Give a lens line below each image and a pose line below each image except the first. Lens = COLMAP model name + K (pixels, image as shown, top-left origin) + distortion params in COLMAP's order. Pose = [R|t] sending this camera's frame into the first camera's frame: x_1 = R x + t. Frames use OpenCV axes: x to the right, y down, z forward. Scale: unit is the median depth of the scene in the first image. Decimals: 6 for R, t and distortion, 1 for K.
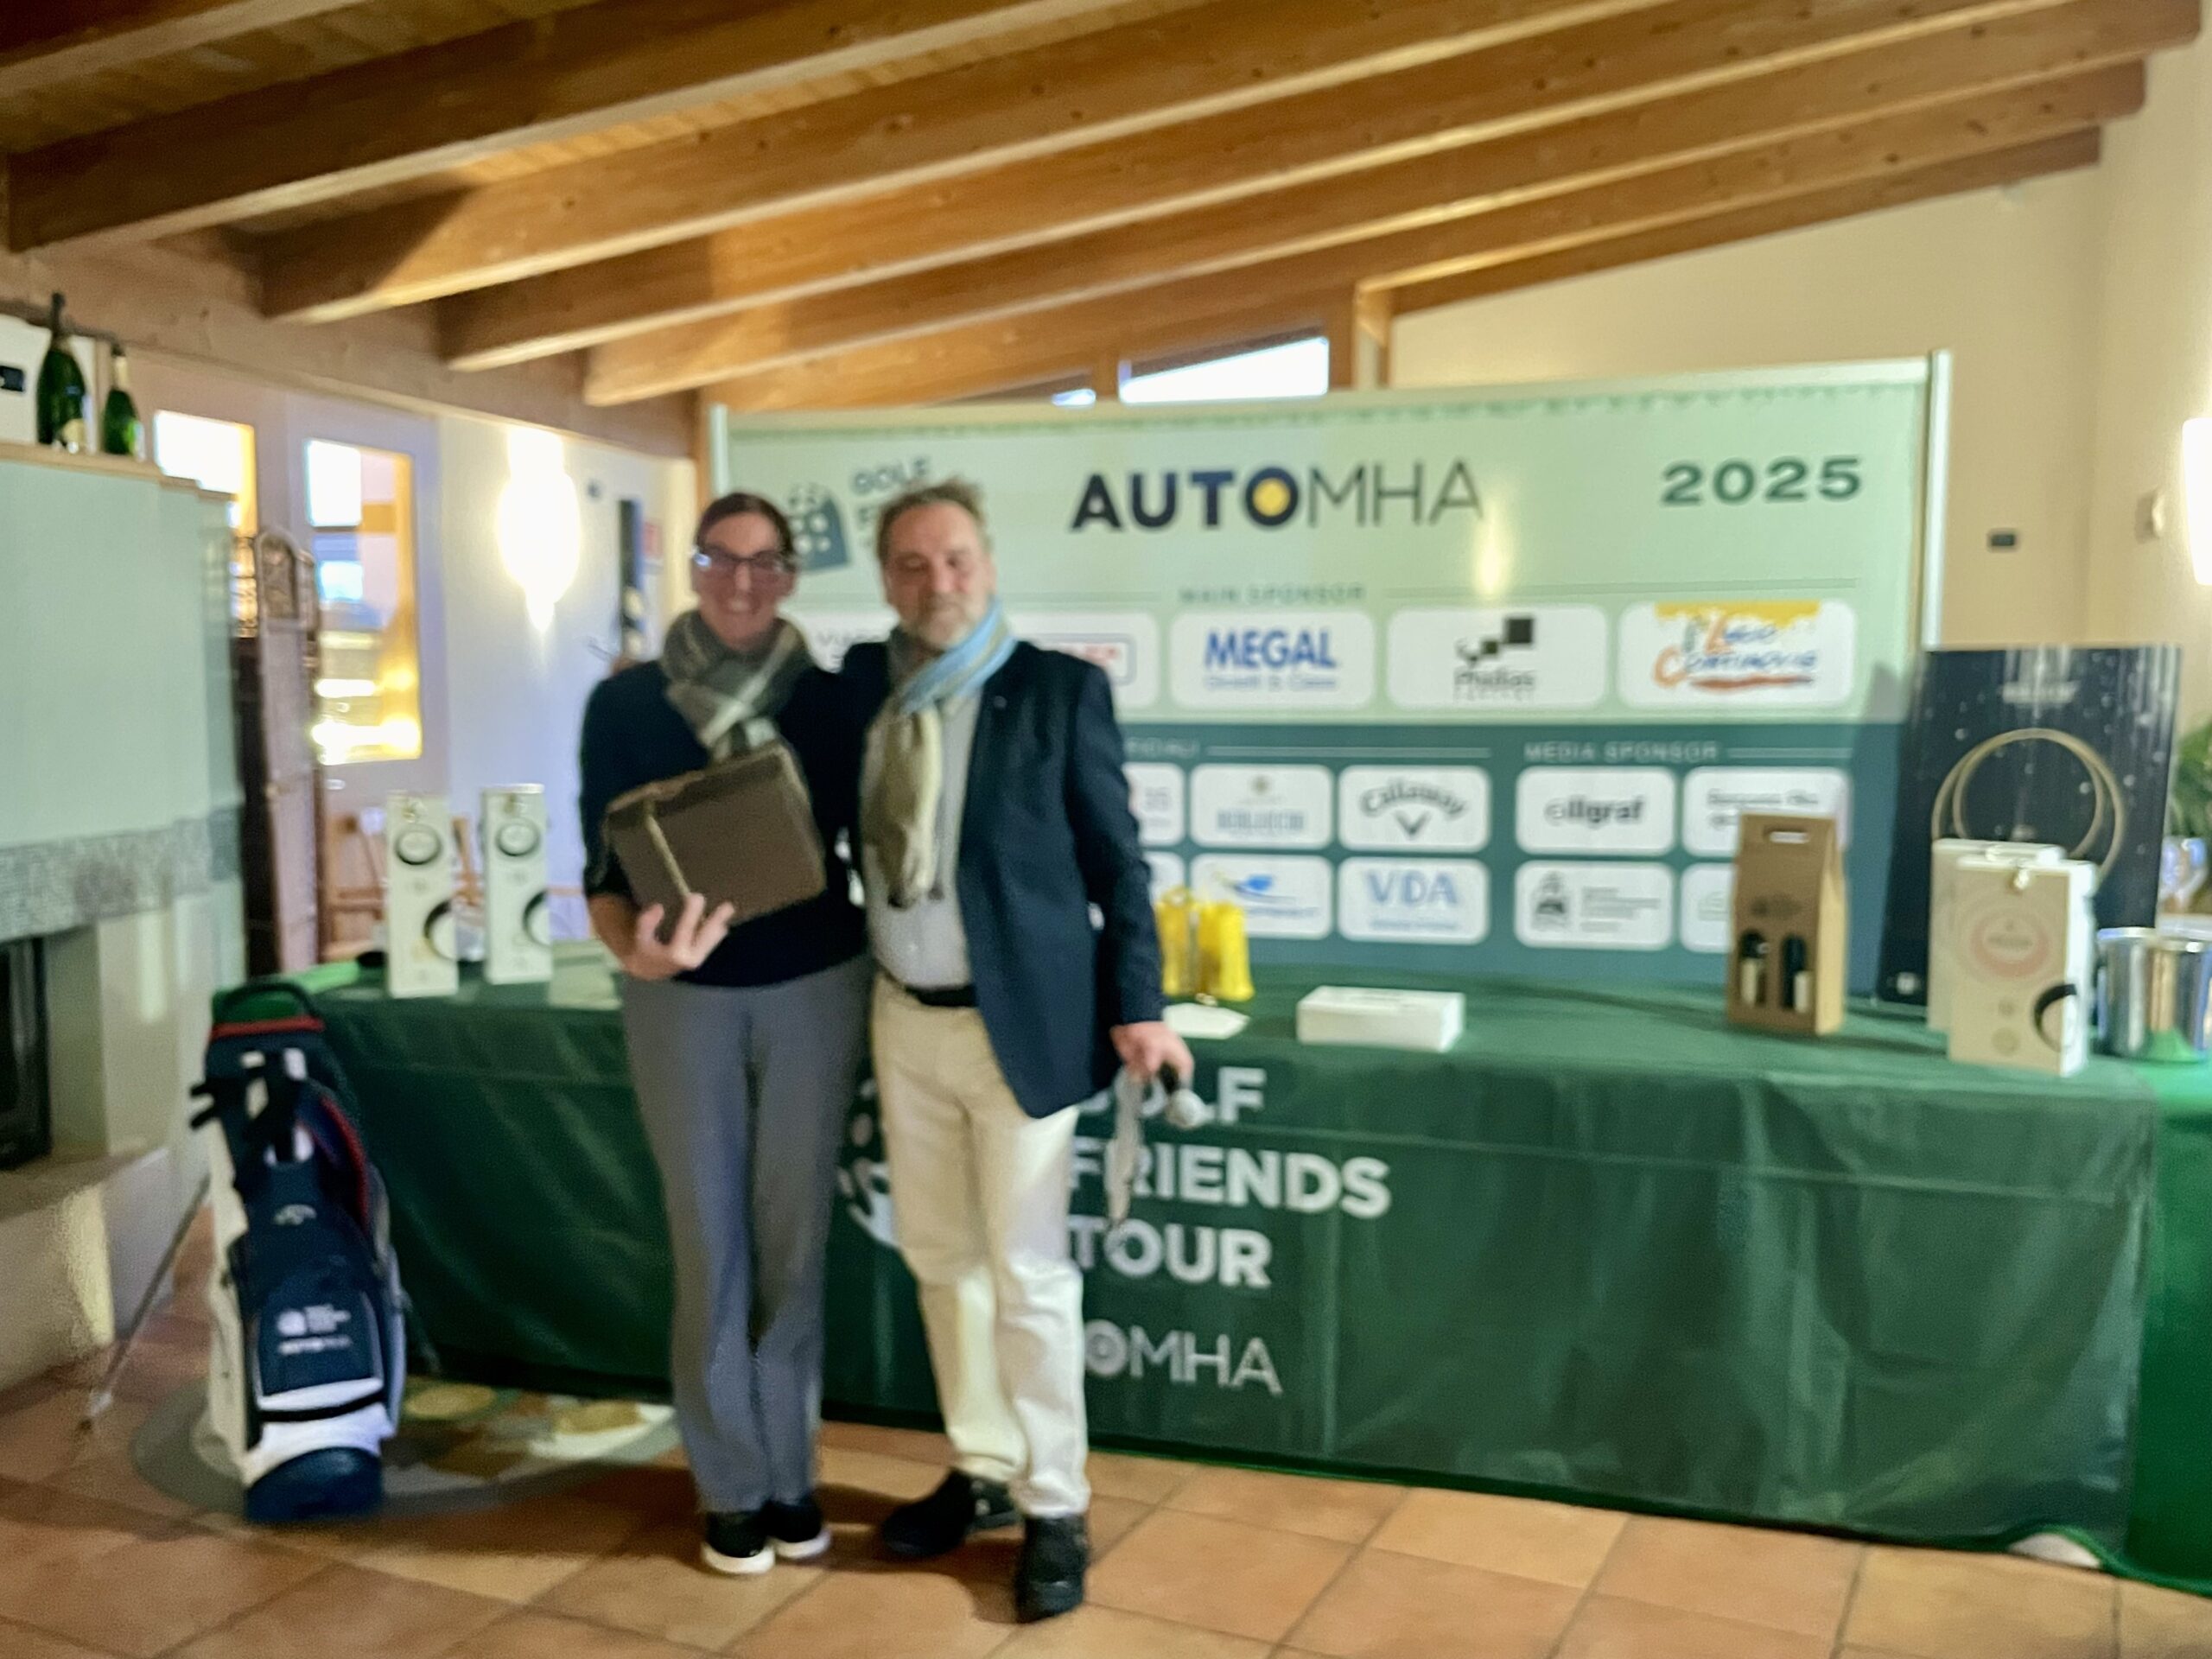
lens RADIAL K [[2015.7, 0, 1150.2], [0, 2015.7, 834.9], [0, 0, 1]] dist [0.065279, -0.128433]
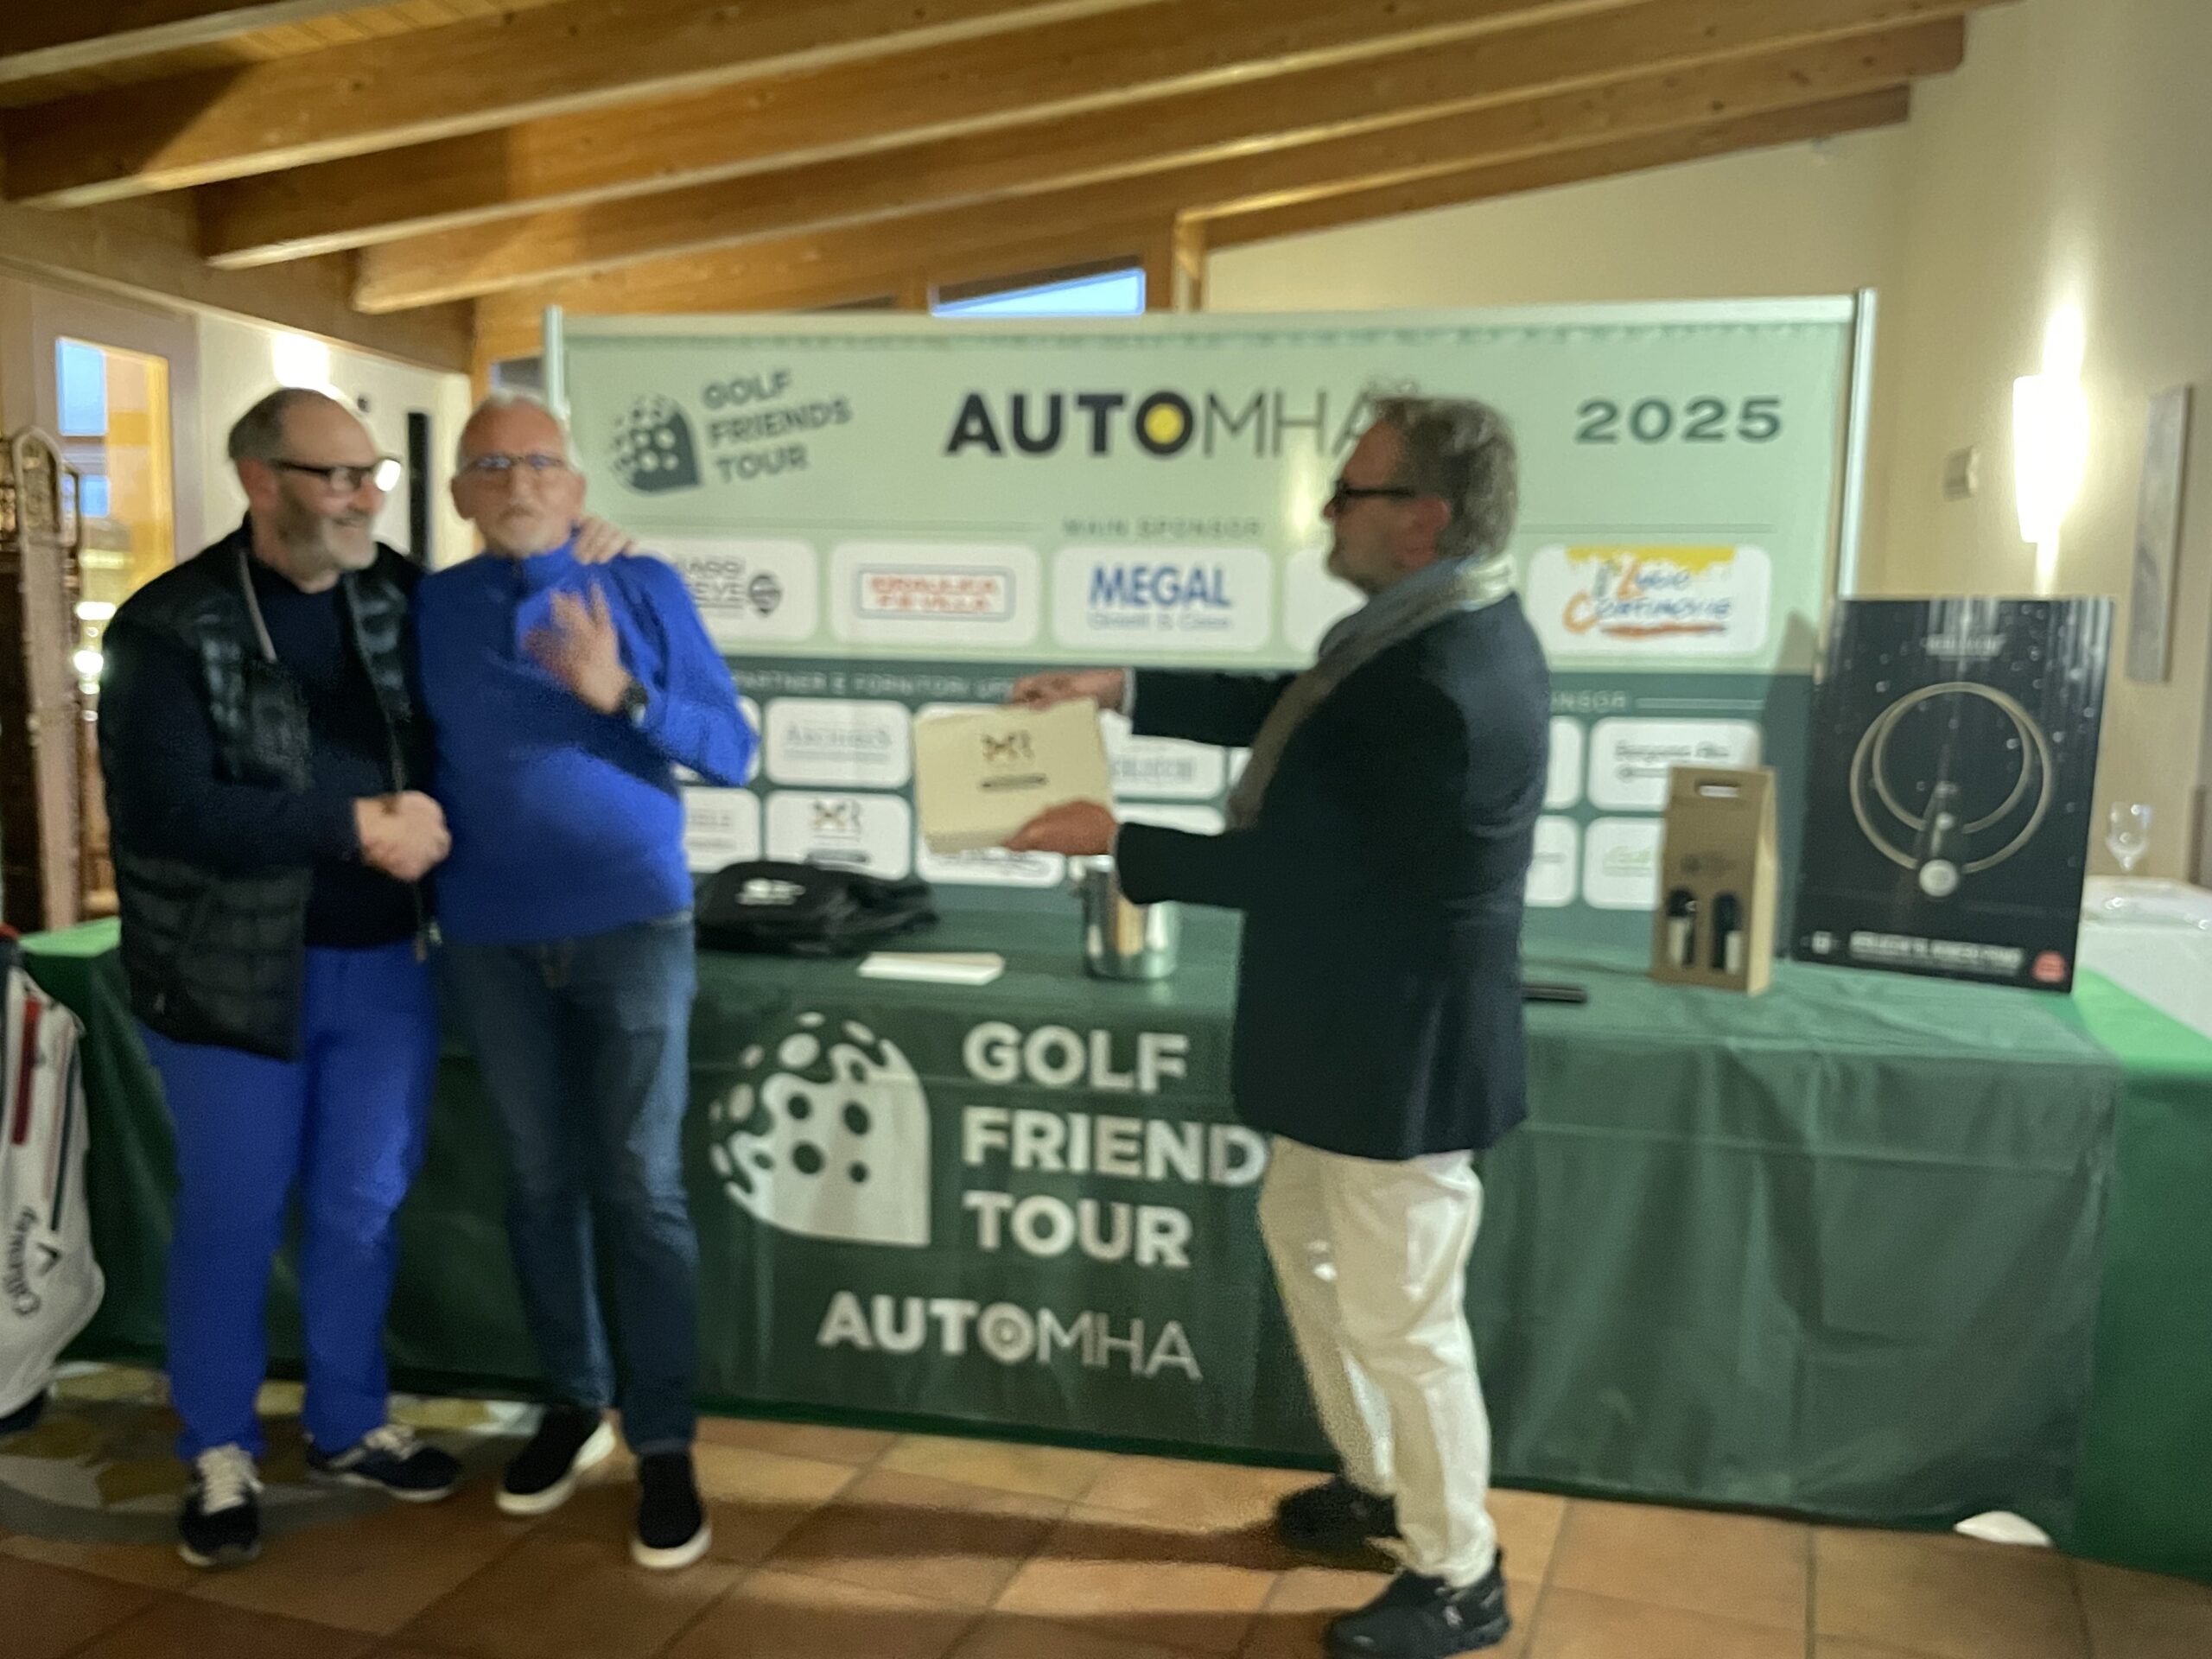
lens RADIAL K [[2017.7, 0, 1098.3], [0, 2017.7, 831.4], [0, 0, 1]] dist [0.062218, -0.120127]
pose [[0.994624, 0.007415, 0.103286, -0.069538], [-0.010073, 0.999631, 0.025237, -0.001108], [-0.103061, -0.026142, 0.994331, 0.065544]]
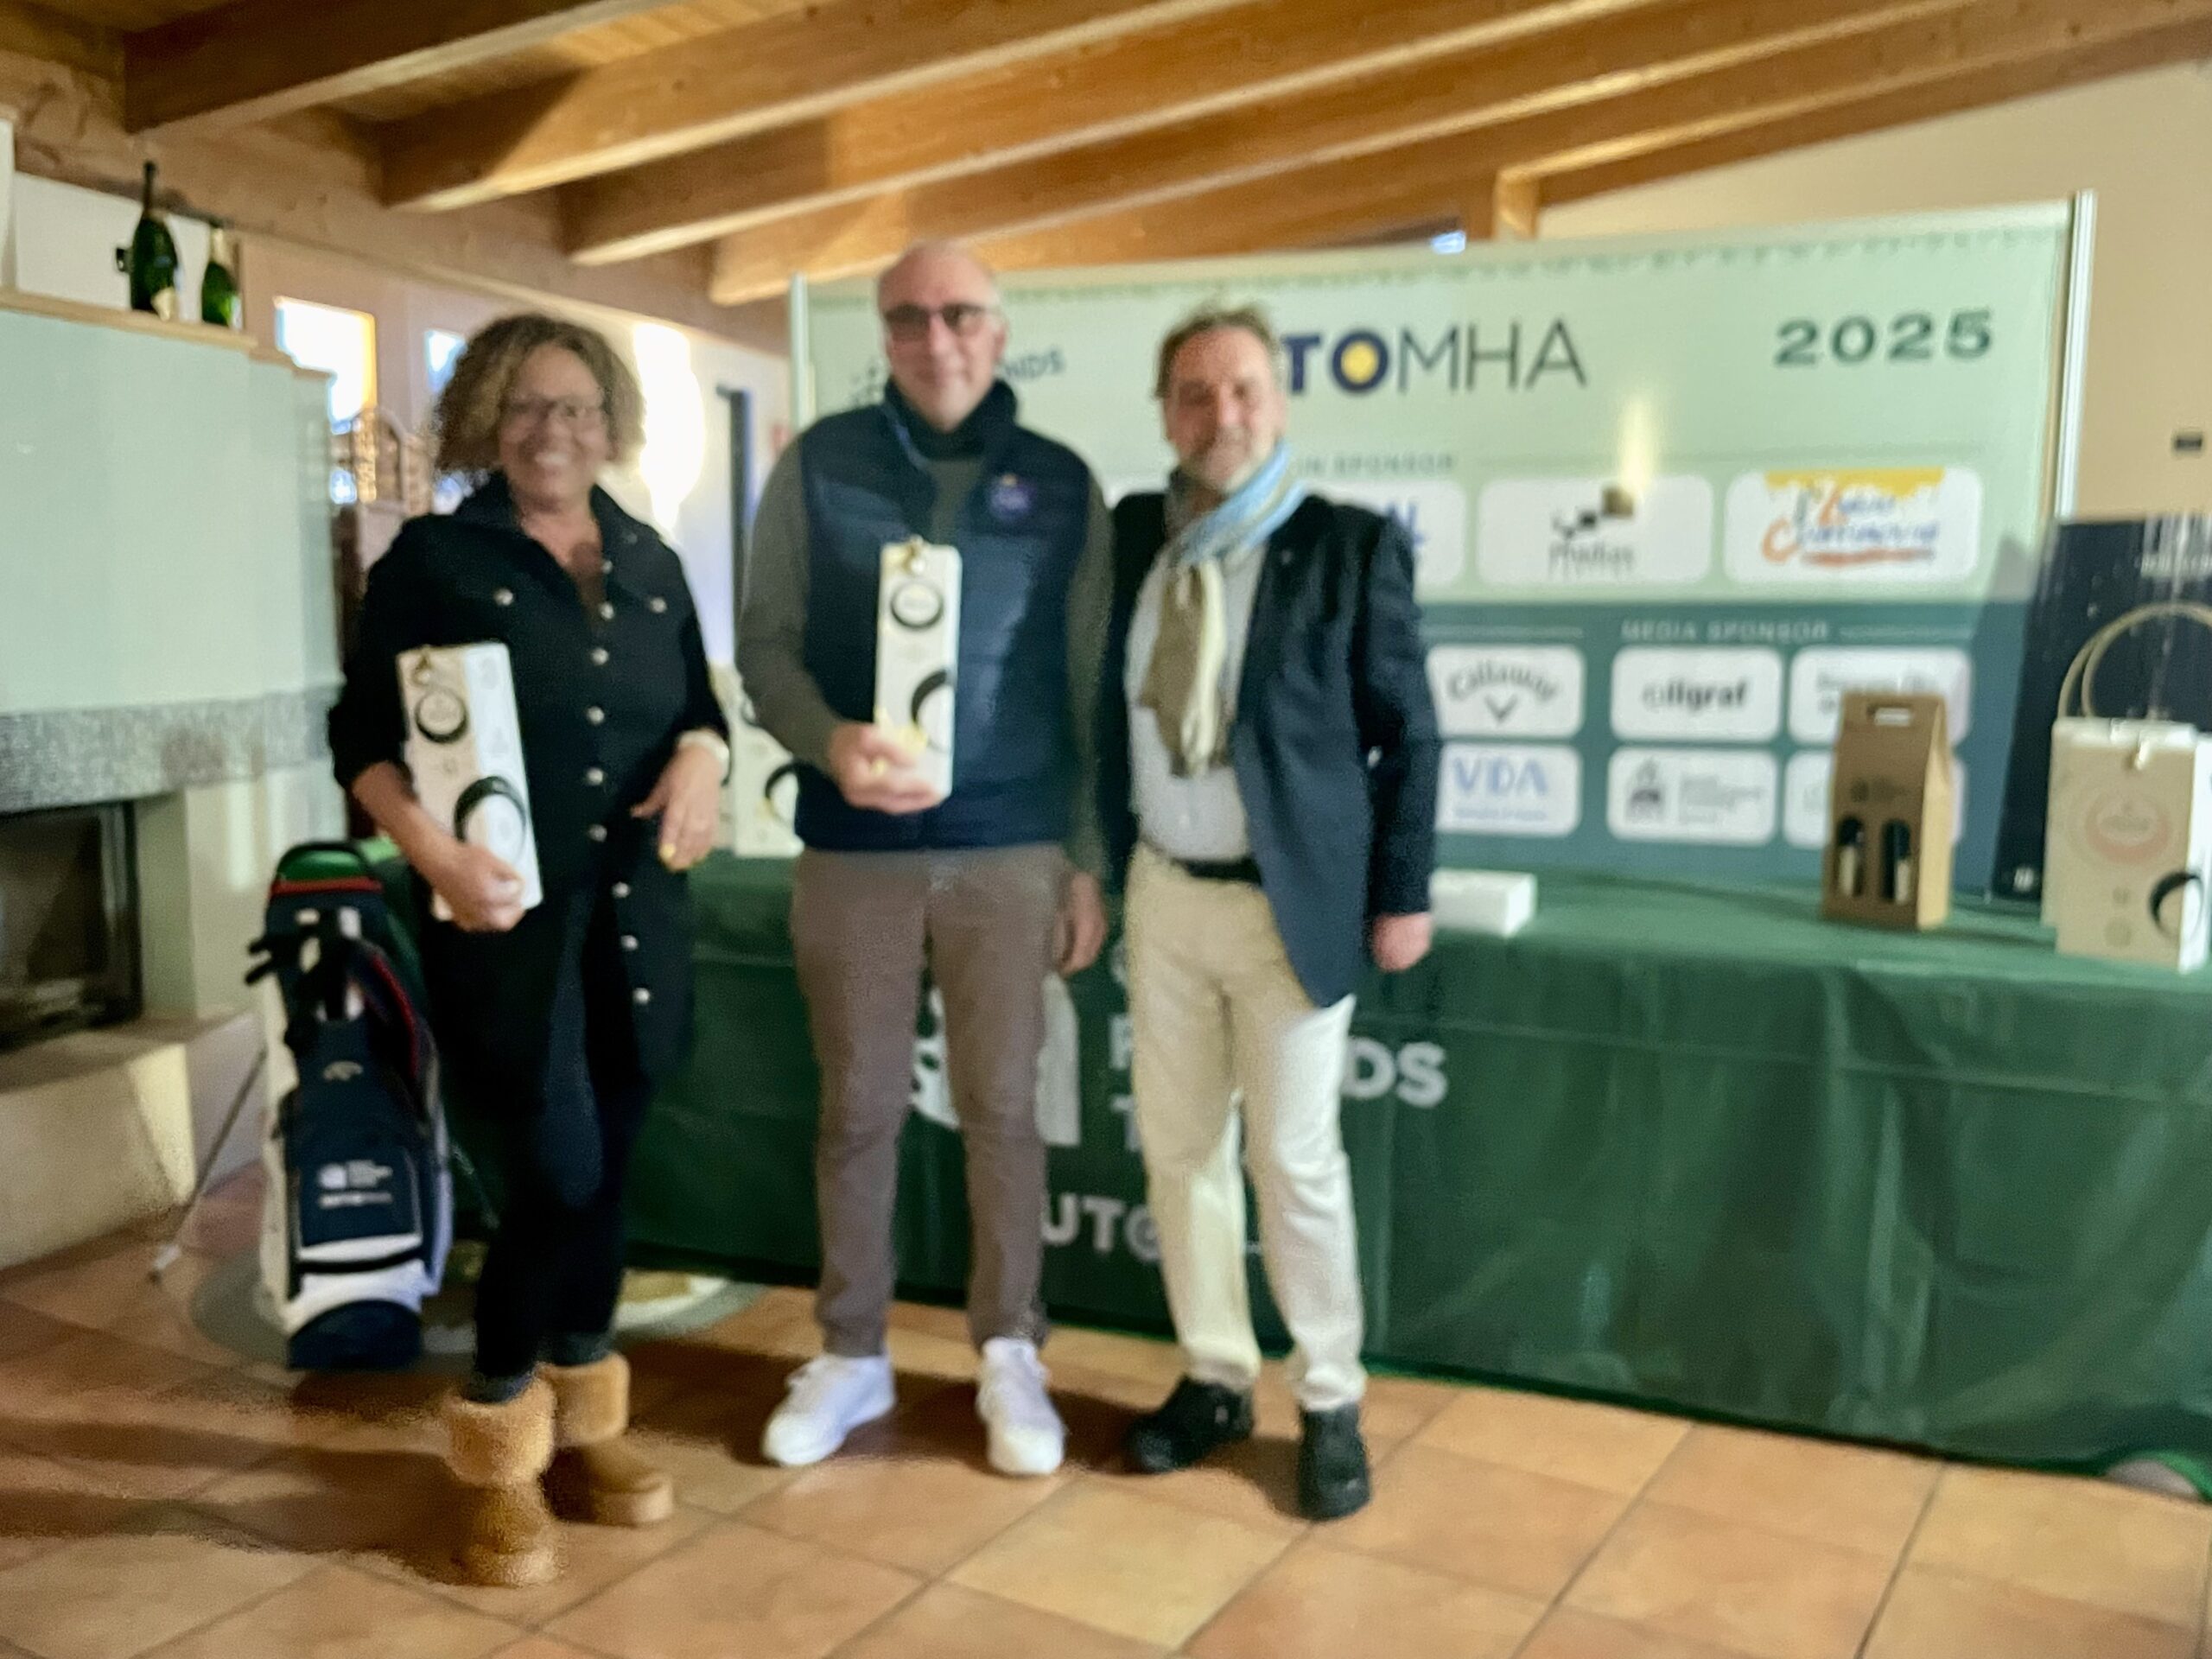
lens RADIAL K [[2015.3, 0, 1145.7], [0, 2015.3, 840.1], [0, 0, 1]] dist [0.051023, -0.091780]
pose [[0.996323, 0.017744, -0.083822, 0.045622], [-0.014735, 0.999229, 0.036379, 0.026091], [0.084403, -0.035010, 0.995816, 0.036456]]
